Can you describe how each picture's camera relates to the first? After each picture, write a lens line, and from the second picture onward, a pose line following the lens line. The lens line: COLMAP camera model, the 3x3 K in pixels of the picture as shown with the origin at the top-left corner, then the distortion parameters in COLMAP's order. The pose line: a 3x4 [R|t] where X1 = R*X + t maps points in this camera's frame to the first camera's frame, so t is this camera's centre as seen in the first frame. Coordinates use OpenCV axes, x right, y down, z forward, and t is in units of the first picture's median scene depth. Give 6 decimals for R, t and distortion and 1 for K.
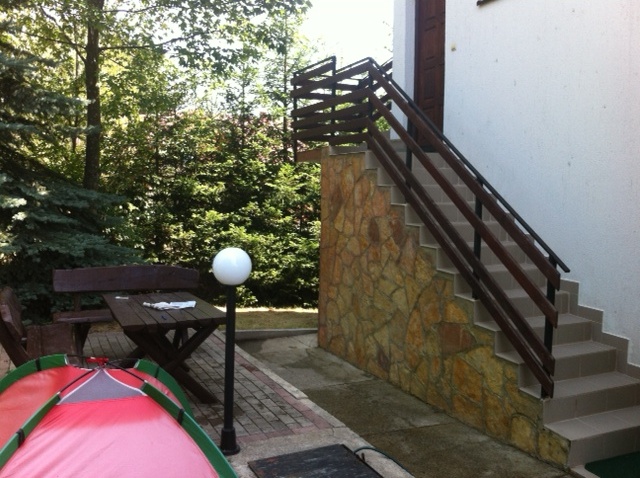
lens RADIAL K [[610.1, 0, 320.0], [0, 610.1, 239.0], [0, 0, 1]] dist [-0.003998, -0.008569]
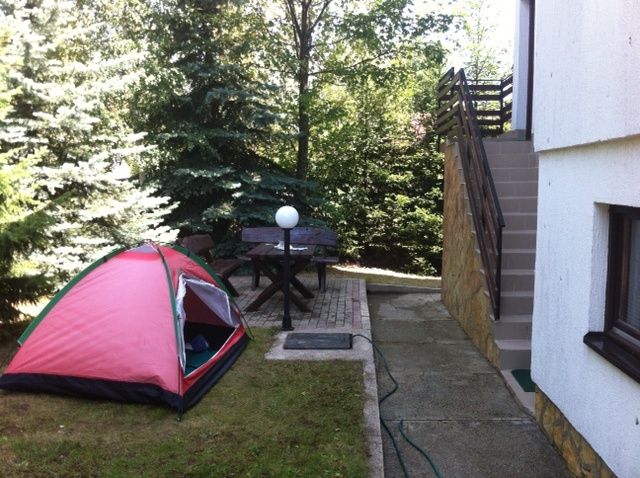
lens RADIAL K [[610.1, 0, 320.0], [0, 610.1, 239.0], [0, 0, 1]] dist [-0.003998, -0.008569]
pose [[0.881284, 0.032684, -0.471455, 0.256819], [-0.028920, 0.999466, 0.015228, 0.027422], [0.471701, 0.000214, 0.881759, -0.151031]]
